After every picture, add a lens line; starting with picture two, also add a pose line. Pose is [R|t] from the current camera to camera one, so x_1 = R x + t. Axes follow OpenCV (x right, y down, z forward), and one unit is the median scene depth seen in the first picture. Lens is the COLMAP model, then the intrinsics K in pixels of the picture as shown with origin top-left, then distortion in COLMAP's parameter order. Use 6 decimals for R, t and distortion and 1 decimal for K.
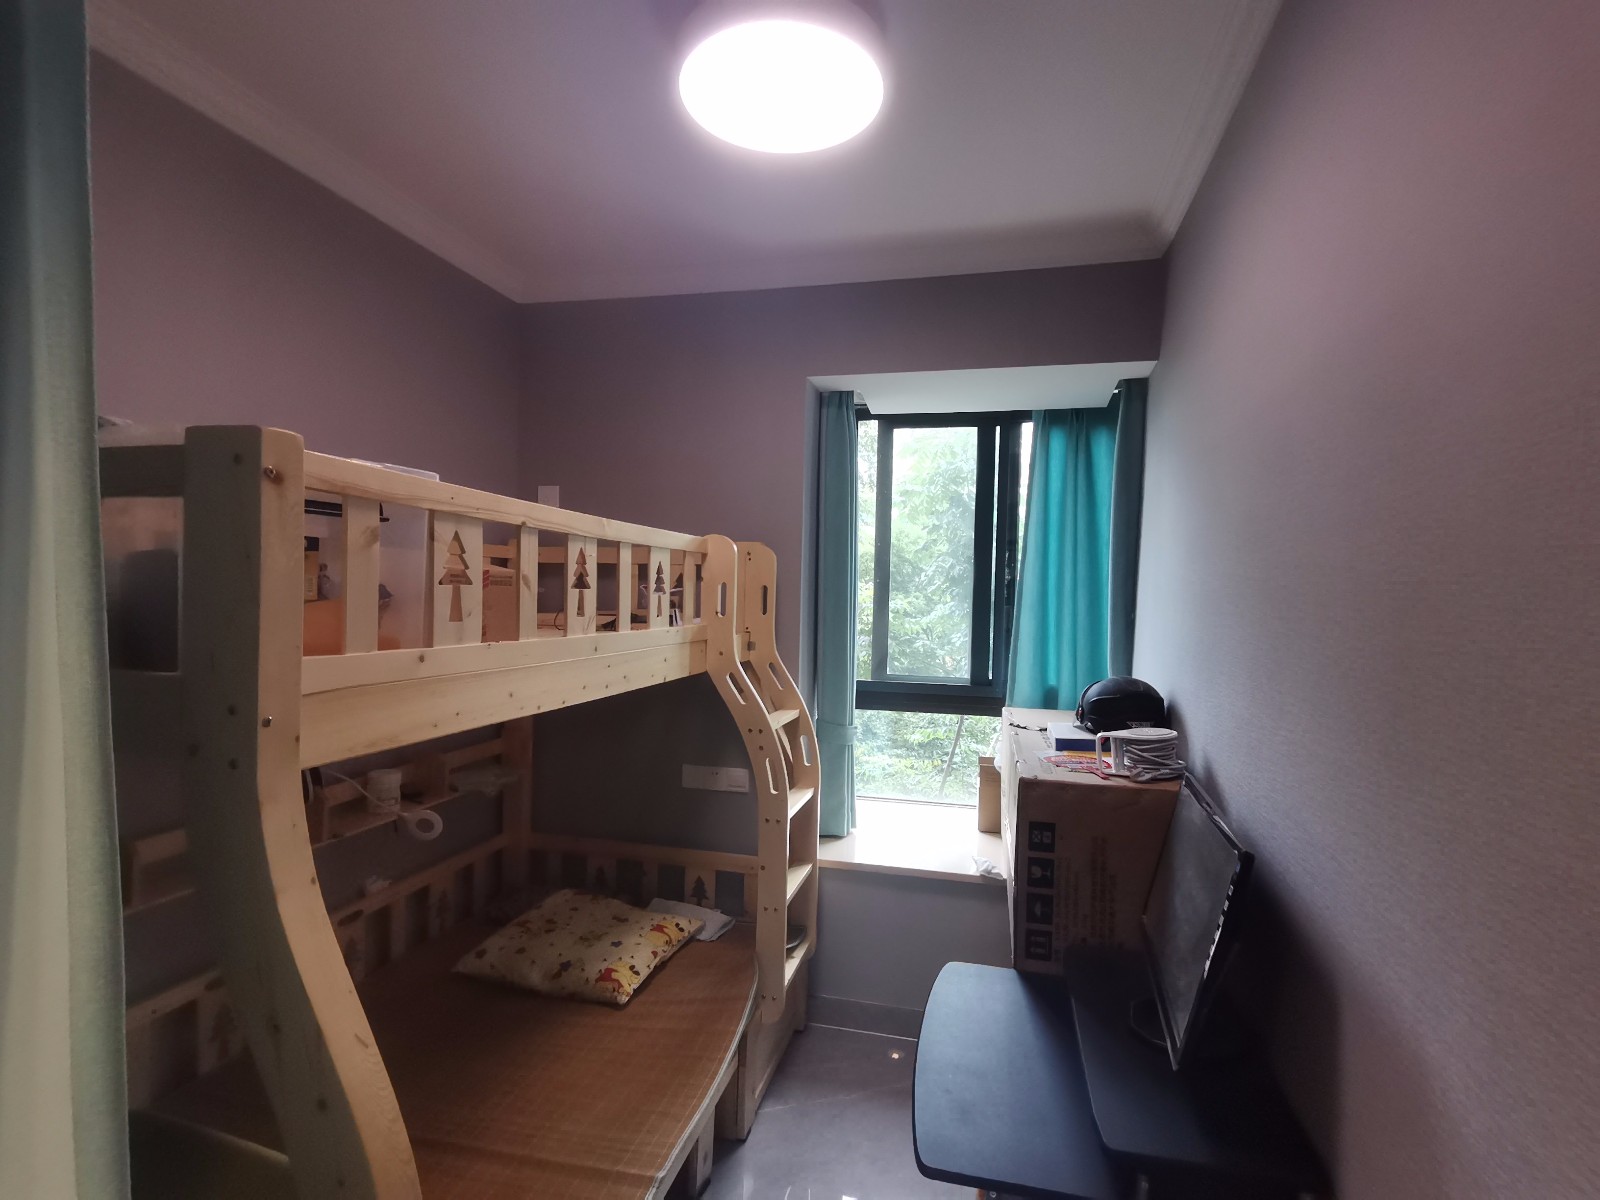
lens RADIAL K [[807.7, 0, 801.7], [0, 807.7, 615.9], [0, 0, 1]] dist [0.022659, -0.000229]
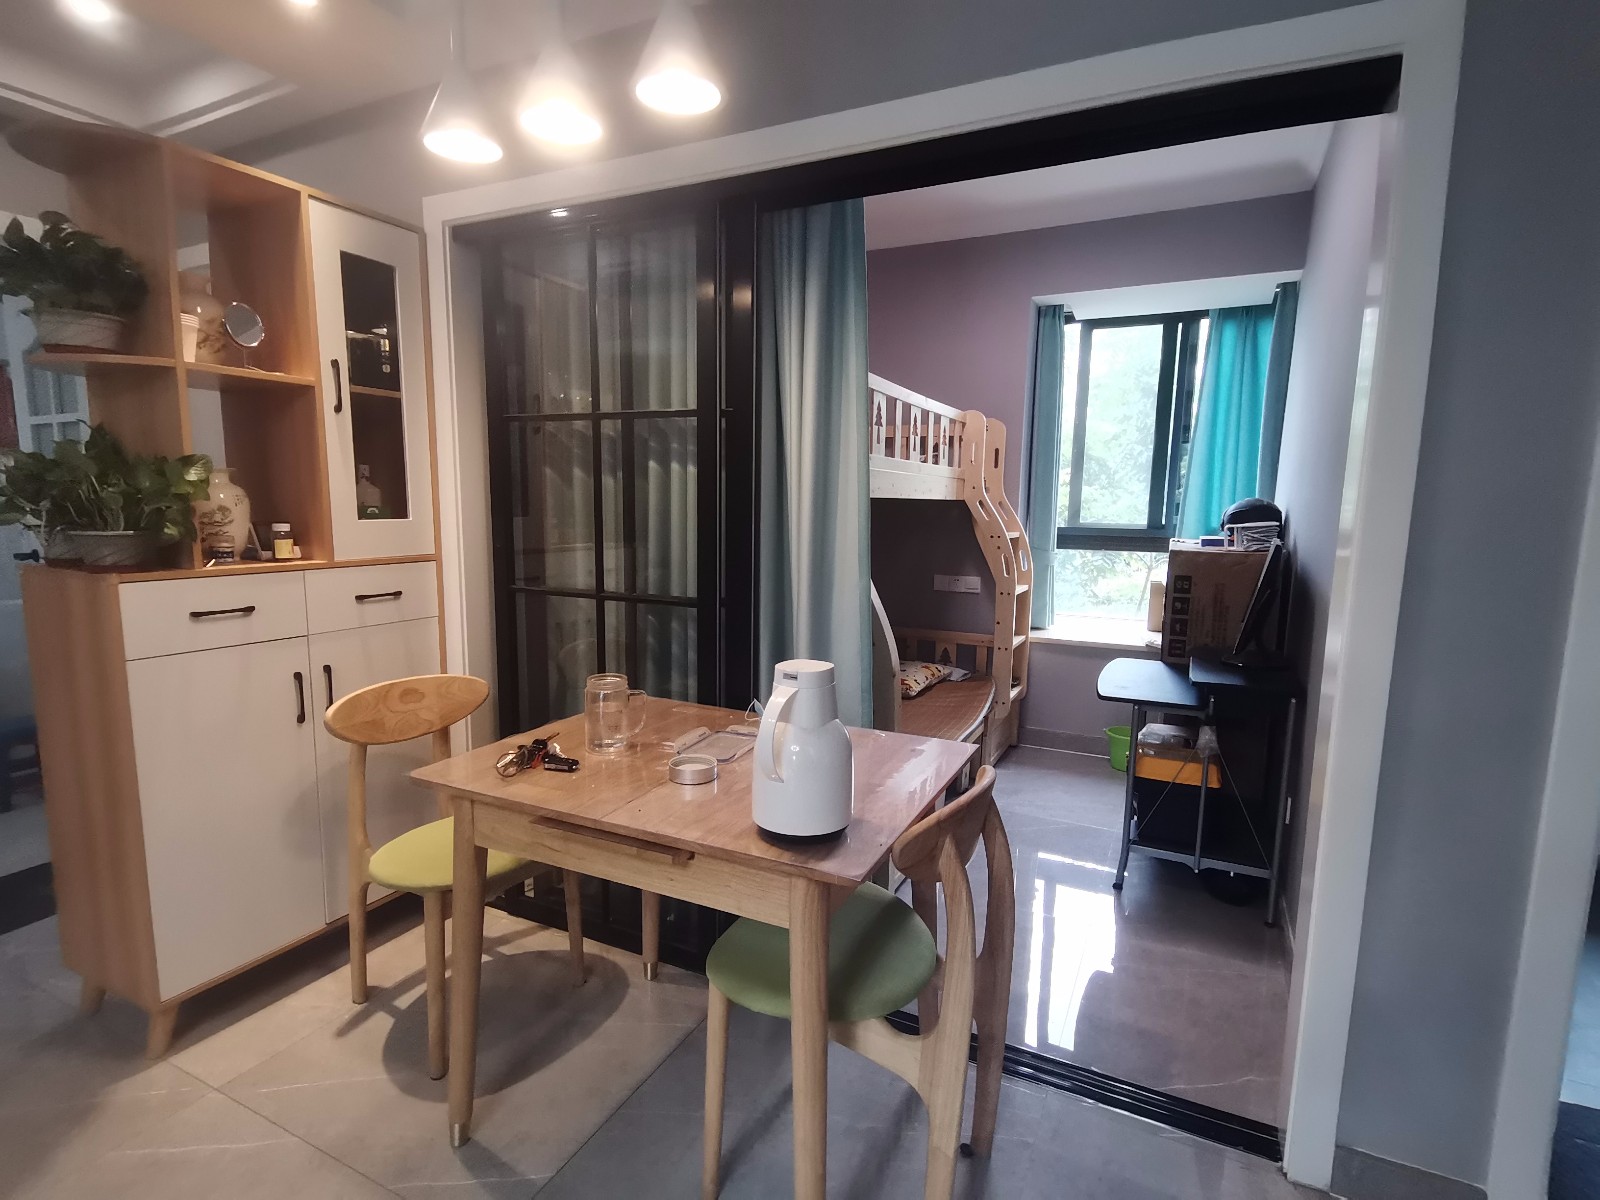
lens RADIAL K [[807.7, 0, 801.7], [0, 807.7, 615.9], [0, 0, 1]] dist [0.022659, -0.000229]
pose [[0.977877, 0.021344, -0.208087, -0.078495], [0.002226, 0.993662, 0.112384, 0.096031], [0.209167, -0.110361, 0.971632, -0.514566]]
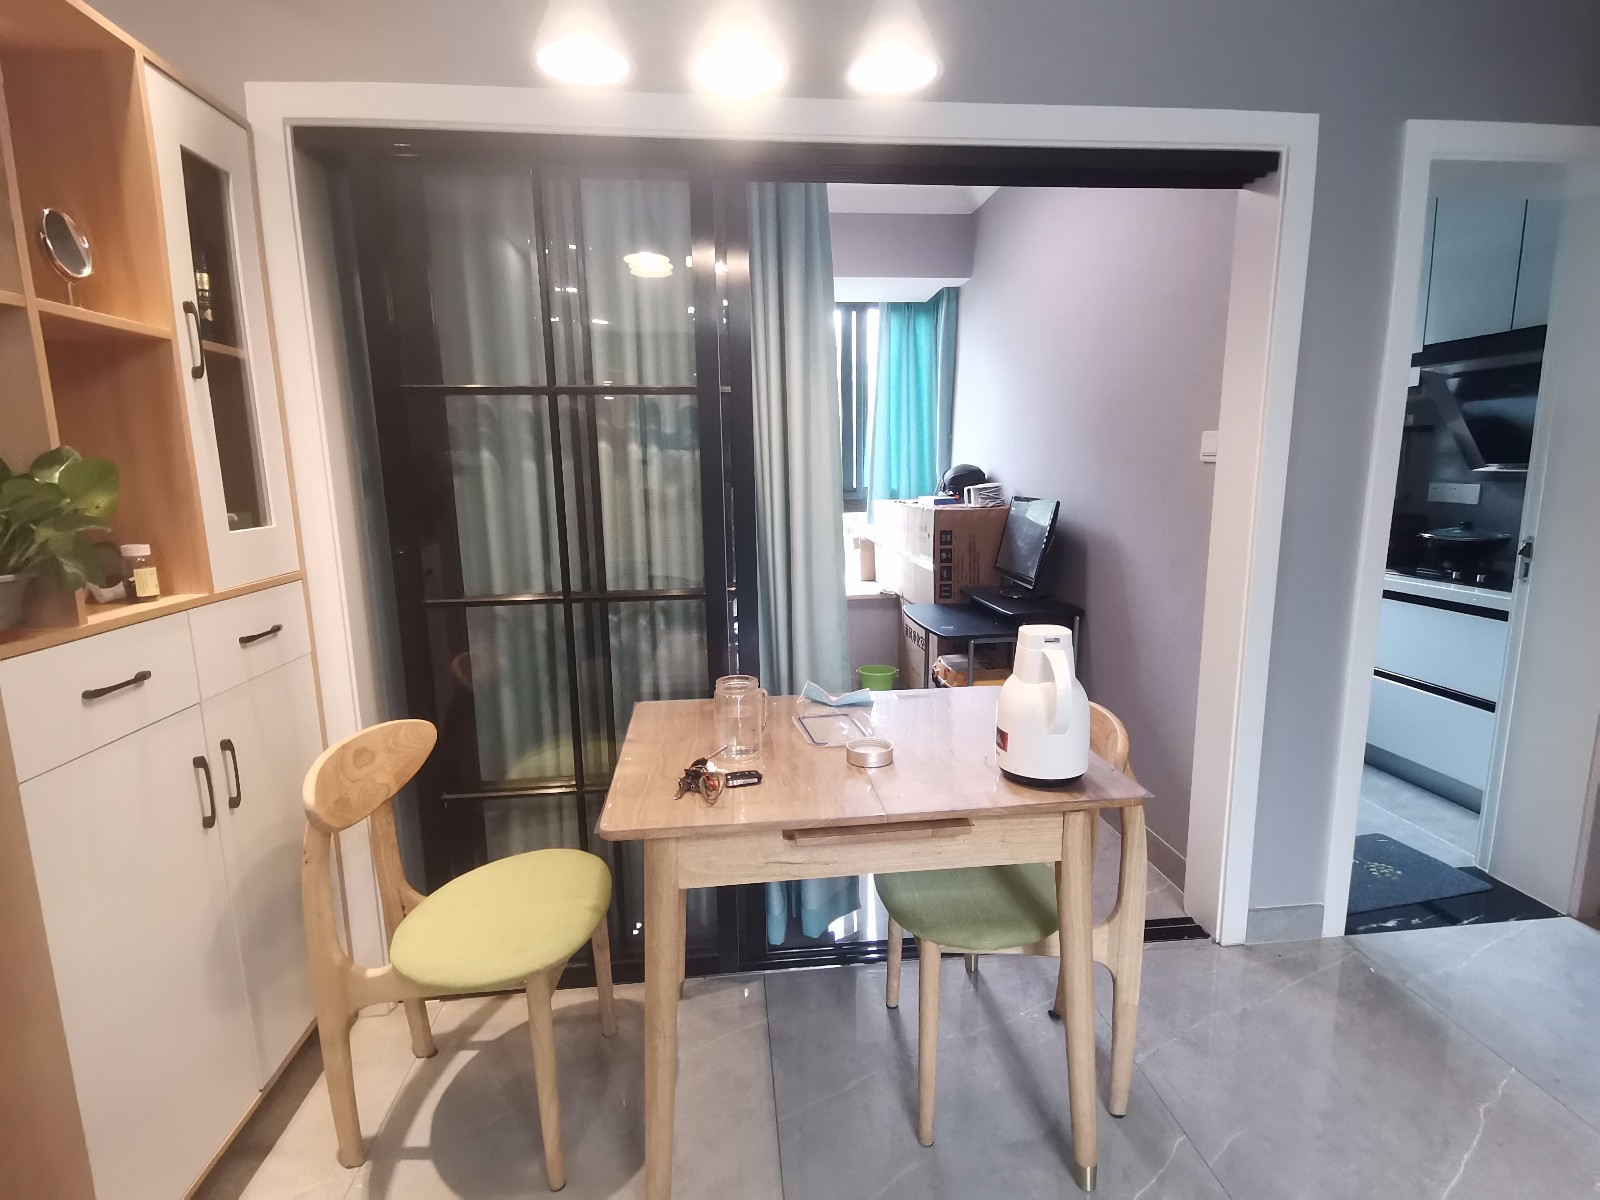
lens RADIAL K [[807.1, 0, 811.8], [0, 807.1, 613.4], [0, 0, 1]] dist [0.038106, -0.019110]
pose [[0.937077, -0.099924, 0.334518, -0.458038], [0.046972, 0.985539, 0.162809, 0.075102], [-0.345949, -0.136851, 0.928219, -0.499635]]
